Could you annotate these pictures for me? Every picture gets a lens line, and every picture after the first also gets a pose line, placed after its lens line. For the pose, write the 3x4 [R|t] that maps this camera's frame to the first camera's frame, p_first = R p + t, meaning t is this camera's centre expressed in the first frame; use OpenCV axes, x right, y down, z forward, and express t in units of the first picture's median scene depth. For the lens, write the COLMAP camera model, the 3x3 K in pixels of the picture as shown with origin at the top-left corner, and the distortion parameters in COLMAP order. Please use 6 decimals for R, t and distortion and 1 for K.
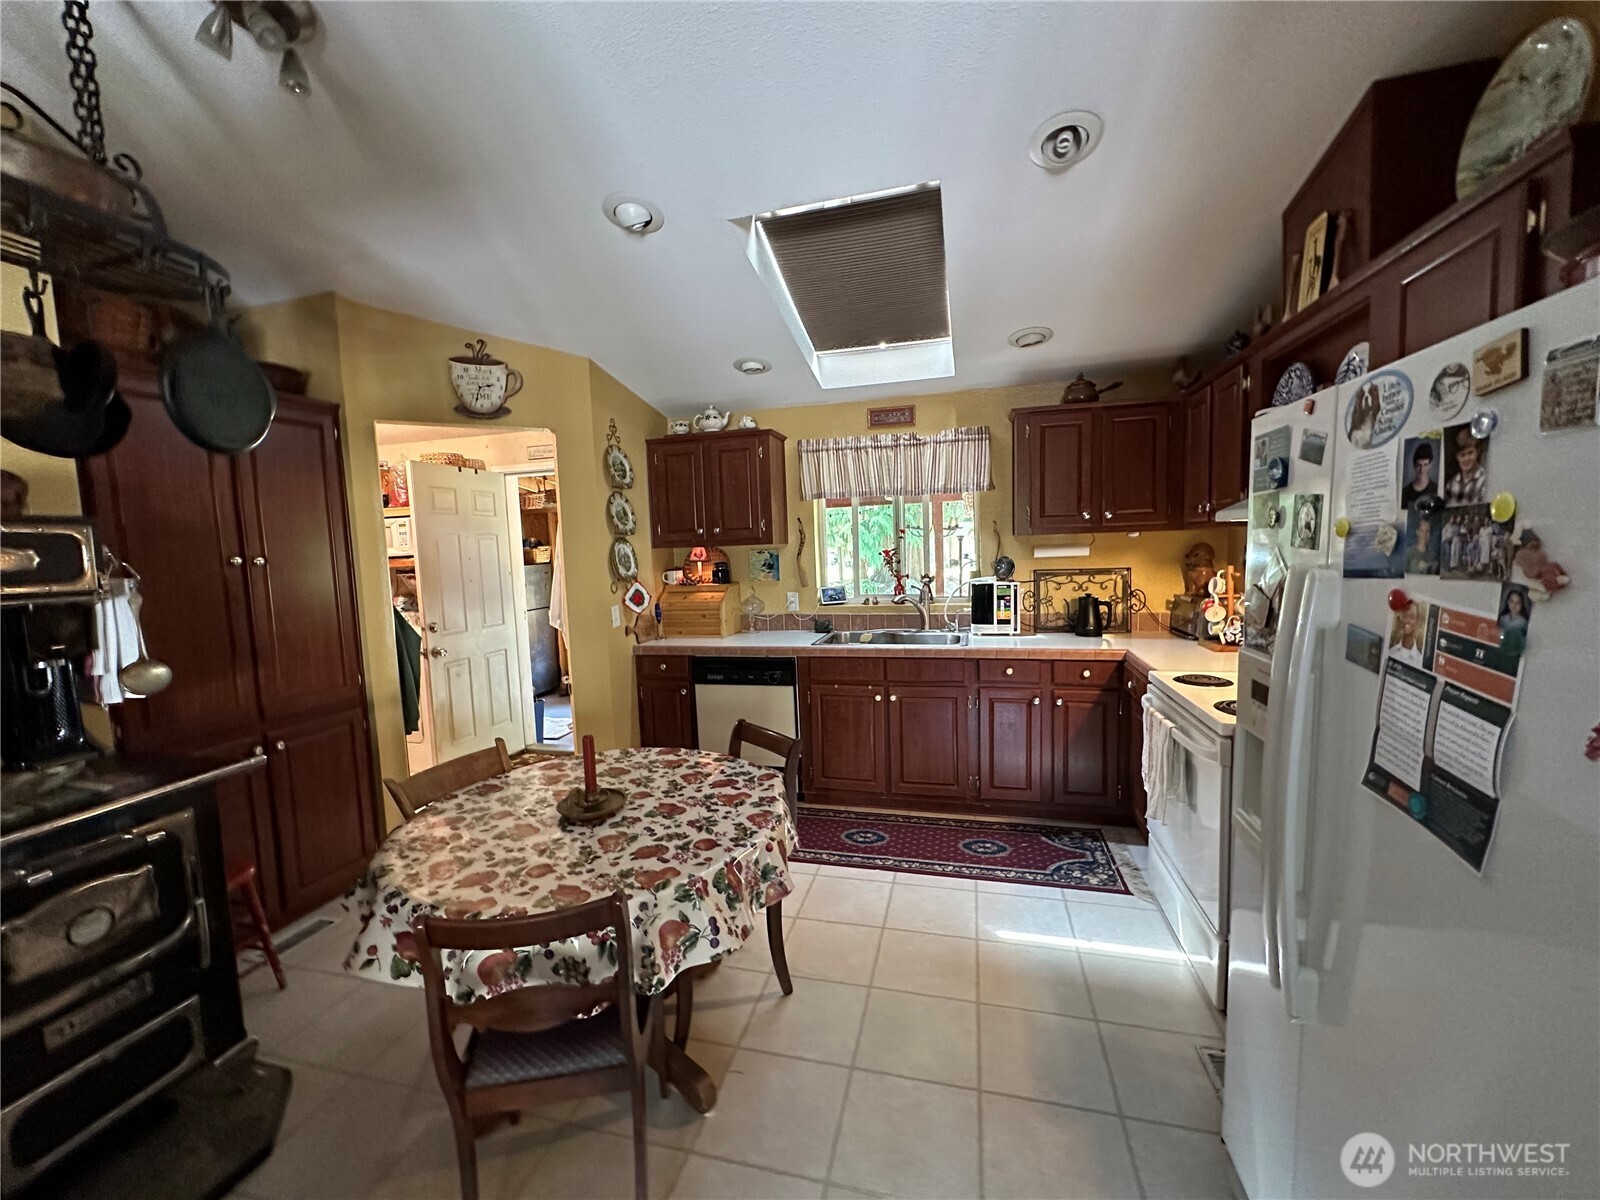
lens RADIAL K [[638.9, 0, 800.8], [0, 638.9, 602.1], [0, 0, 1]] dist [-0.000974, 0.000125]
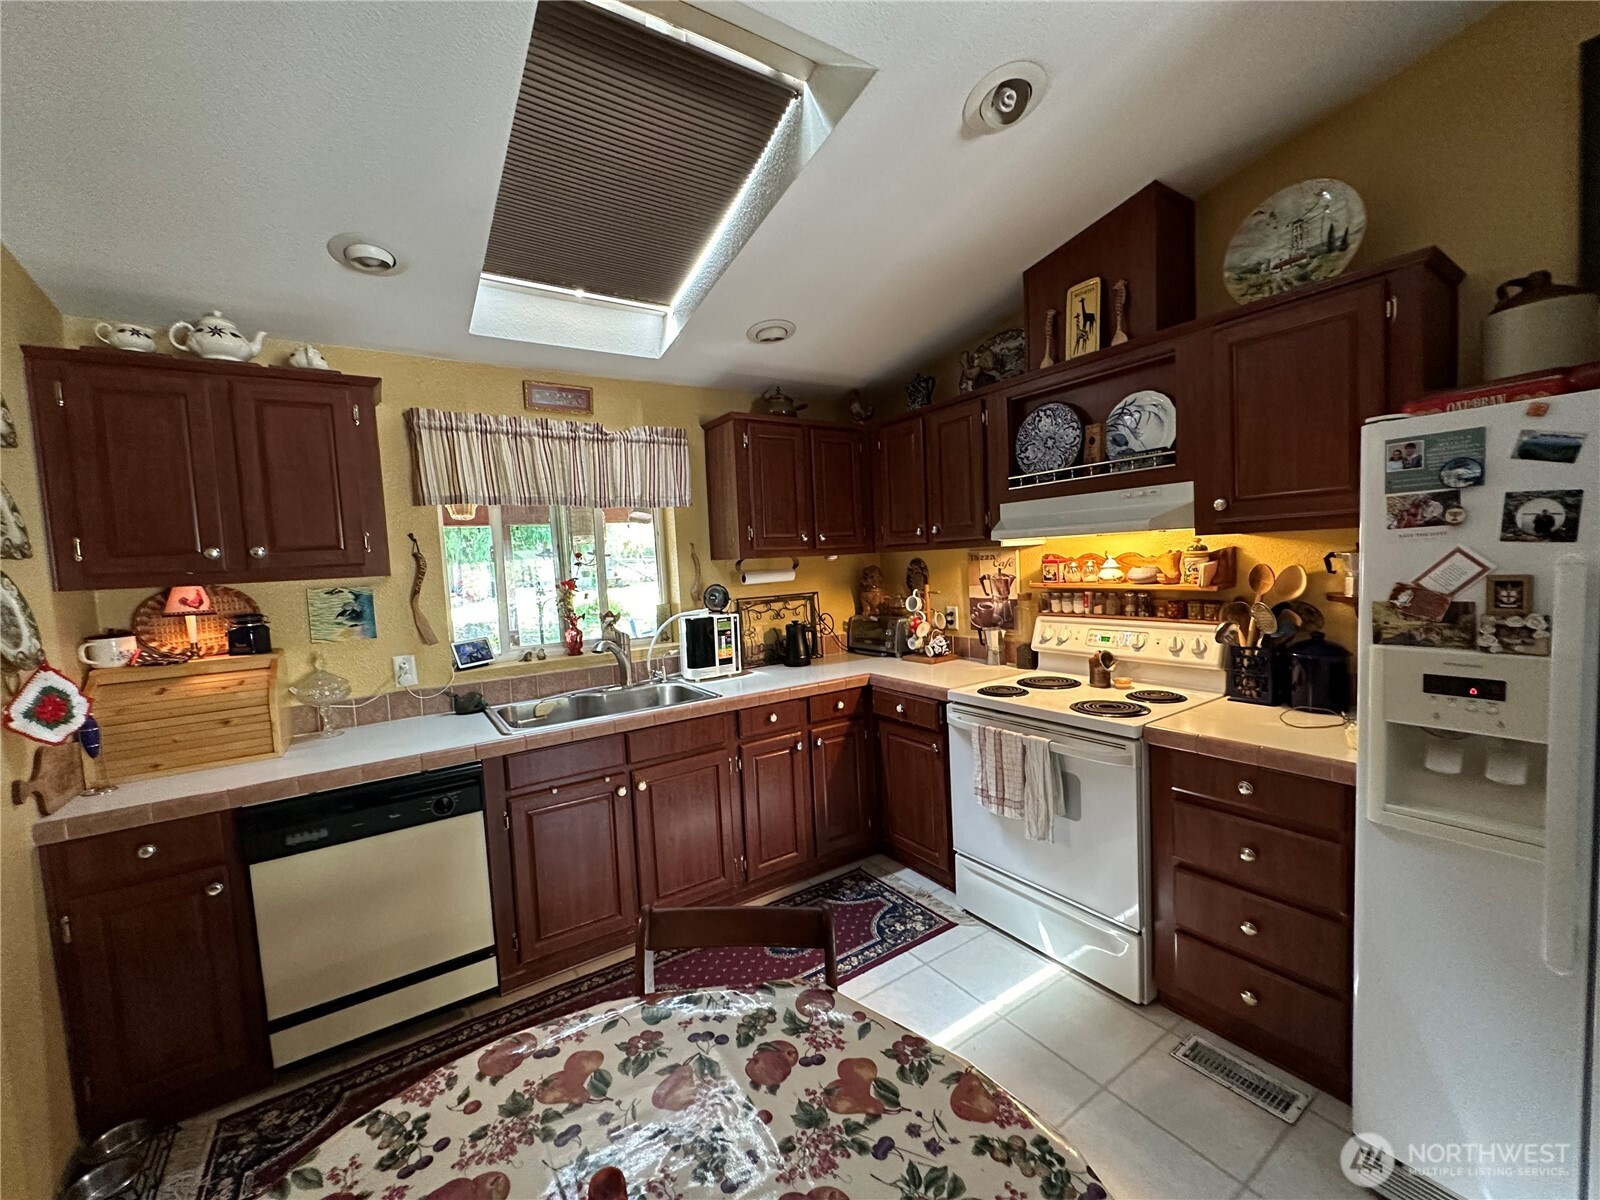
lens RADIAL K [[638.9, 0, 797.6], [0, 638.9, 600.8], [0, 0, 1]] dist [-0.000974, 0.000125]
pose [[0.665572, -0.047547, 0.744817, -0.239879], [0.092735, 0.995503, -0.019318, -0.023211], [-0.740550, 0.081928, 0.666989, 0.353407]]
